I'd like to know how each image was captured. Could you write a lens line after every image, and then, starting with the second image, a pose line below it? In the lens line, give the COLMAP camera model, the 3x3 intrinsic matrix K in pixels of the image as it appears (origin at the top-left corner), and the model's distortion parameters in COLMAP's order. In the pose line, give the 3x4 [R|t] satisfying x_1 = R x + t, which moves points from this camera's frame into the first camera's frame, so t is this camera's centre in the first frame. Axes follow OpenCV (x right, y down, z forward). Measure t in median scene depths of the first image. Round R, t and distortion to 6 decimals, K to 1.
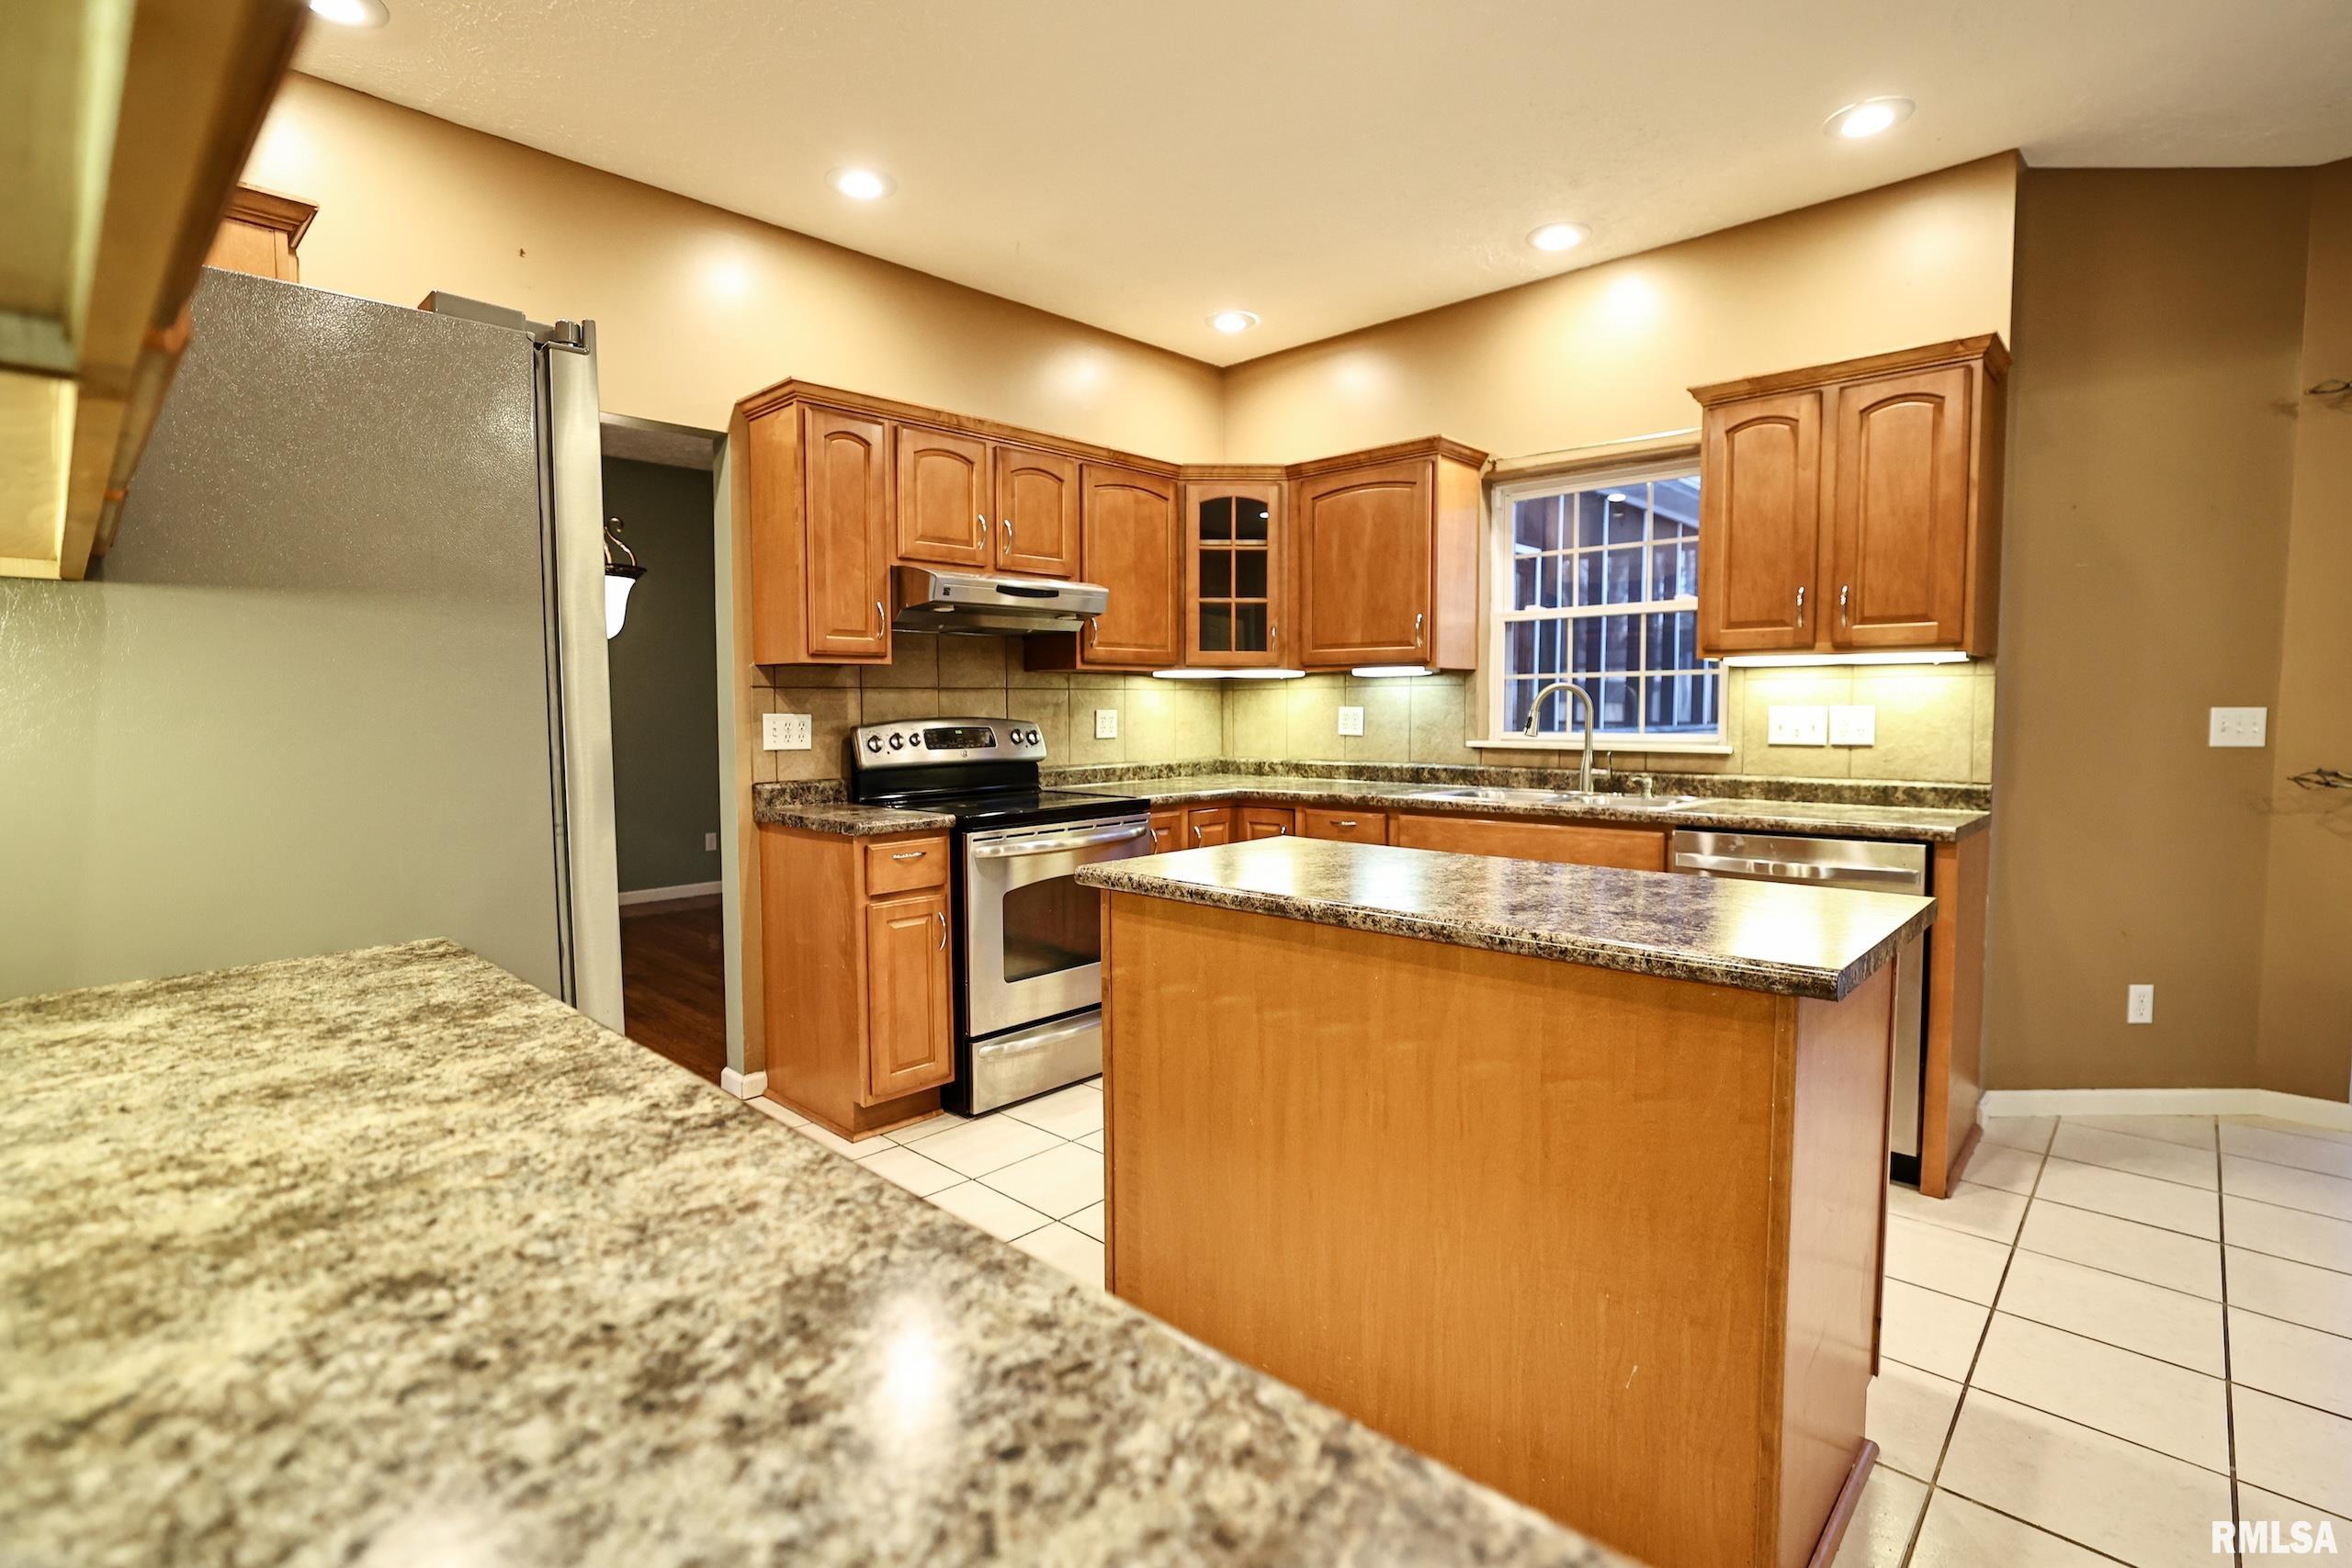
lens RADIAL K [[1104.7, 0, 1166.6], [0, 1104.7, 778.1], [0, 0, 1]] dist [-0.026691, 0.010409]
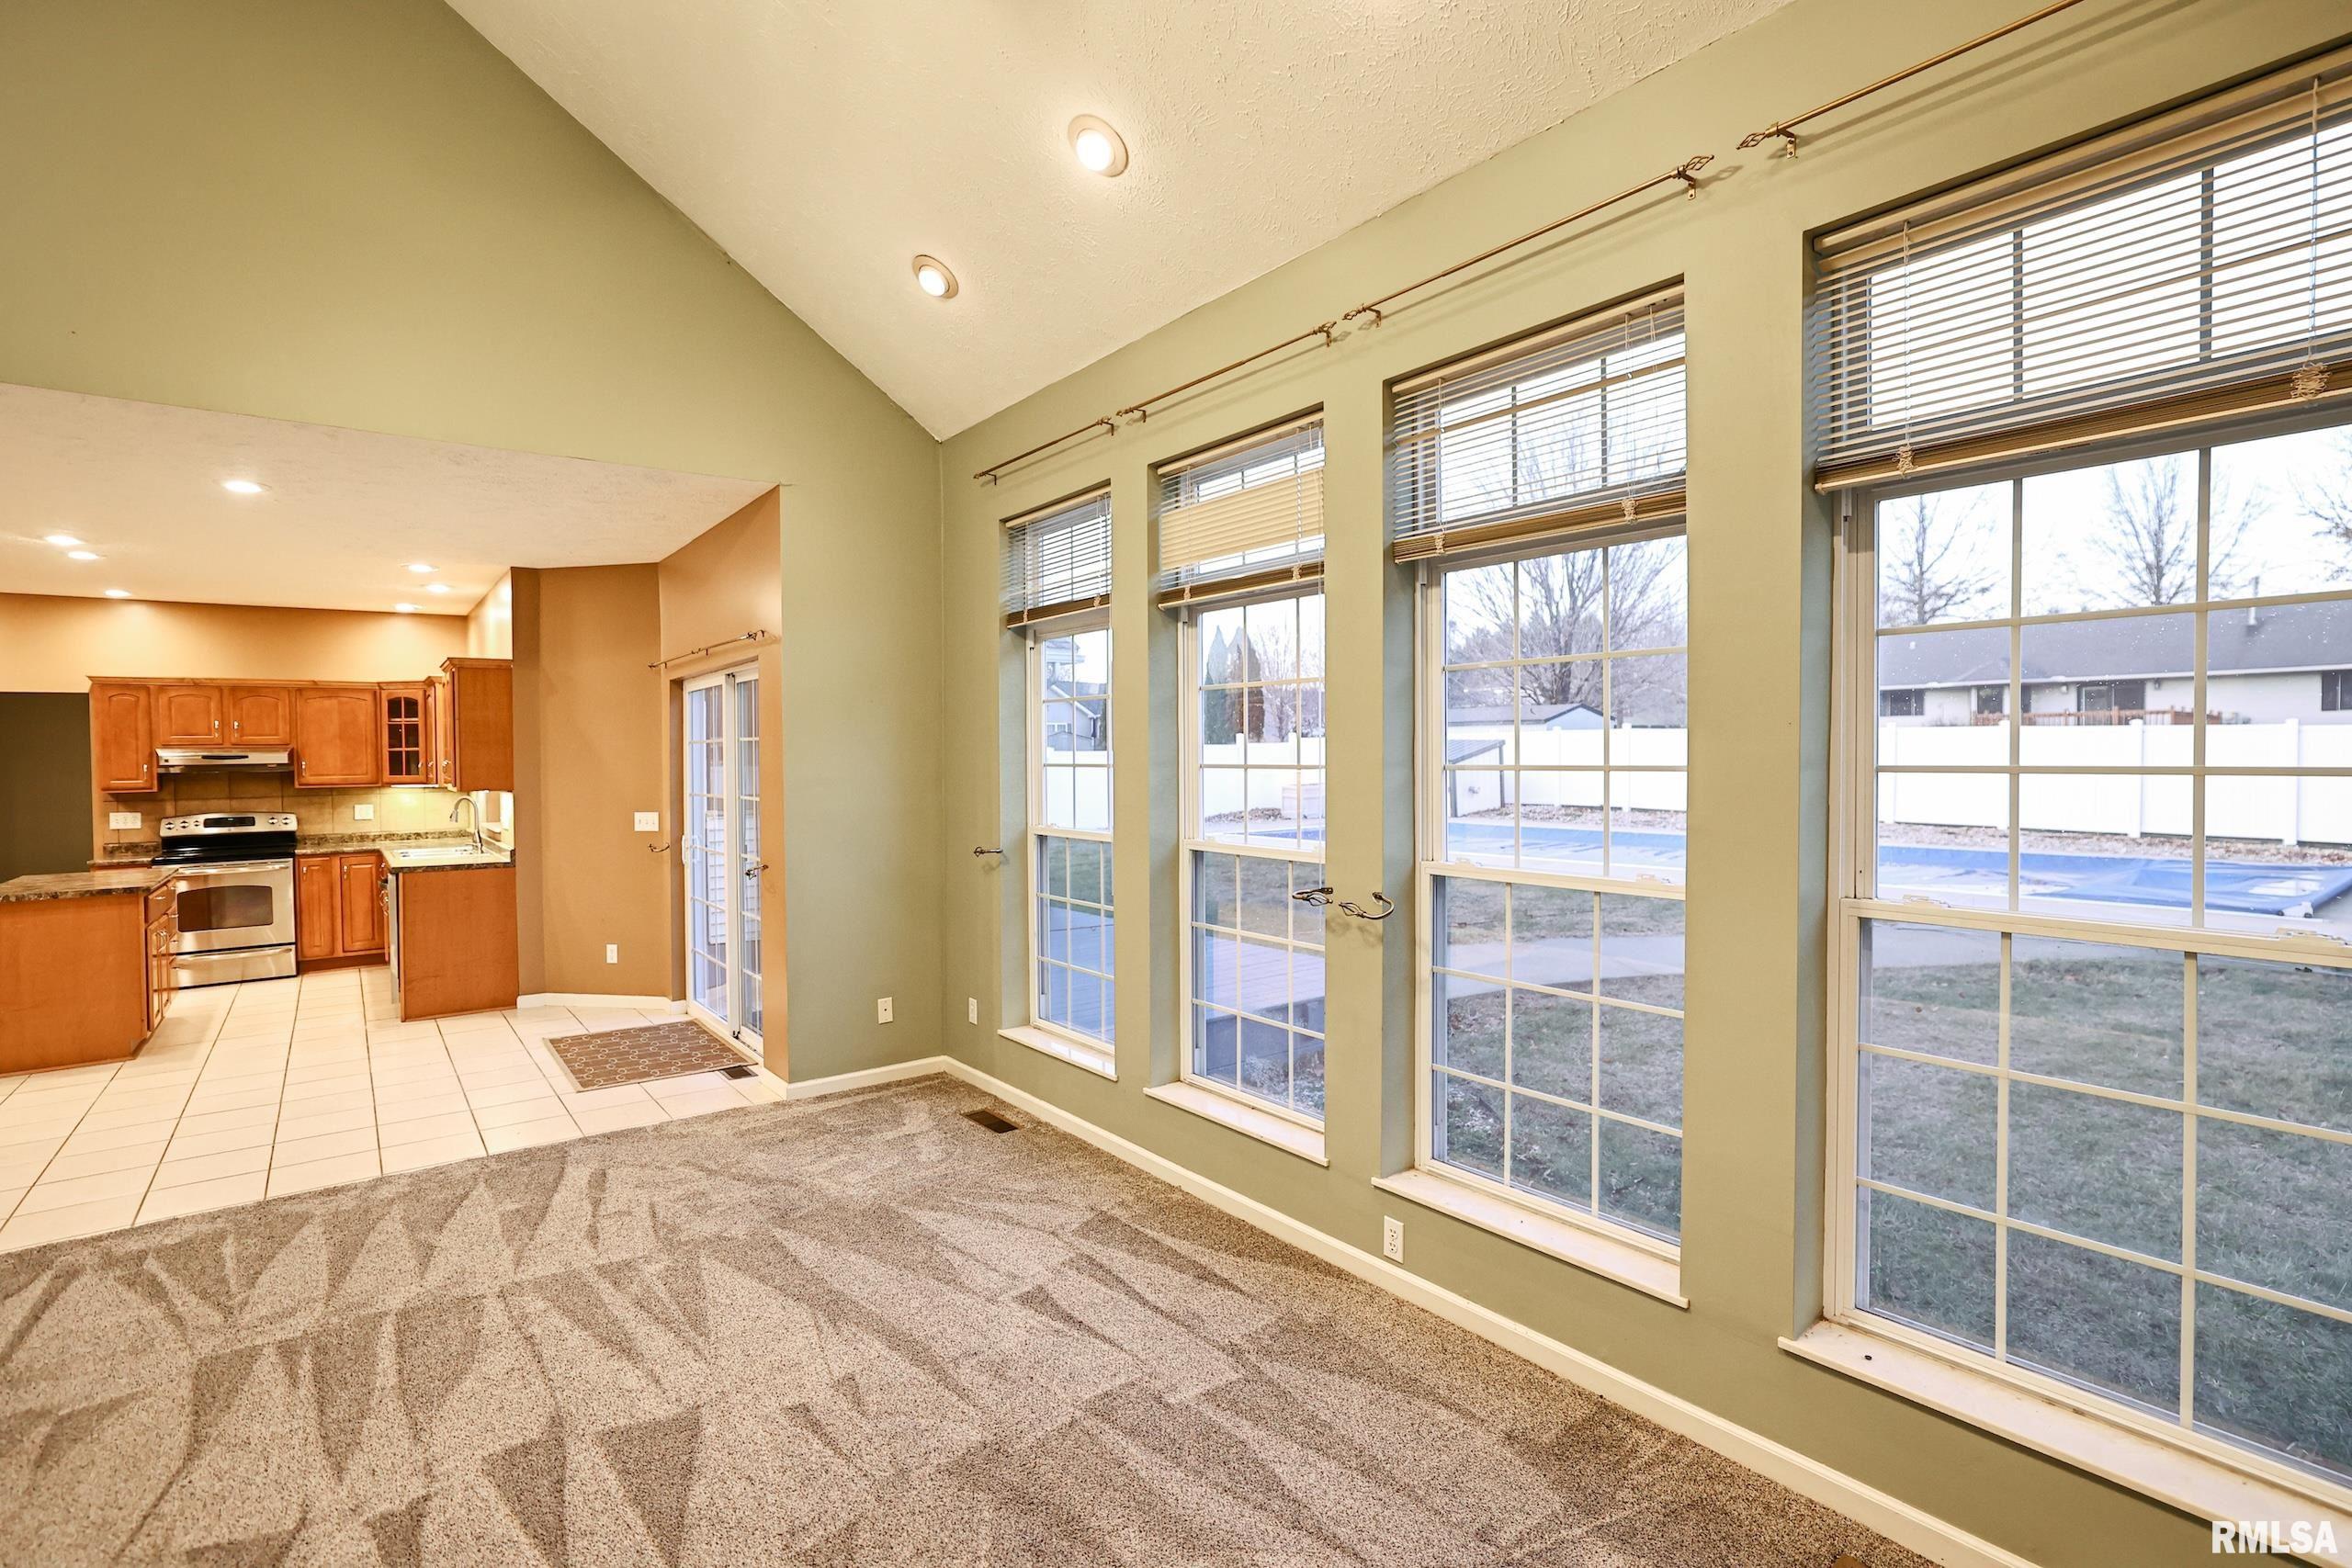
lens RADIAL K [[1104.7, 0, 1172.4], [0, 1104.7, 776.9], [0, 0, 1]] dist [-0.026691, 0.010409]
pose [[0.987753, -0.005619, -0.155927, 2.112242], [-0.000735, 0.999173, -0.040658, -0.043580], [0.156027, 0.040275, 0.986931, -0.857738]]
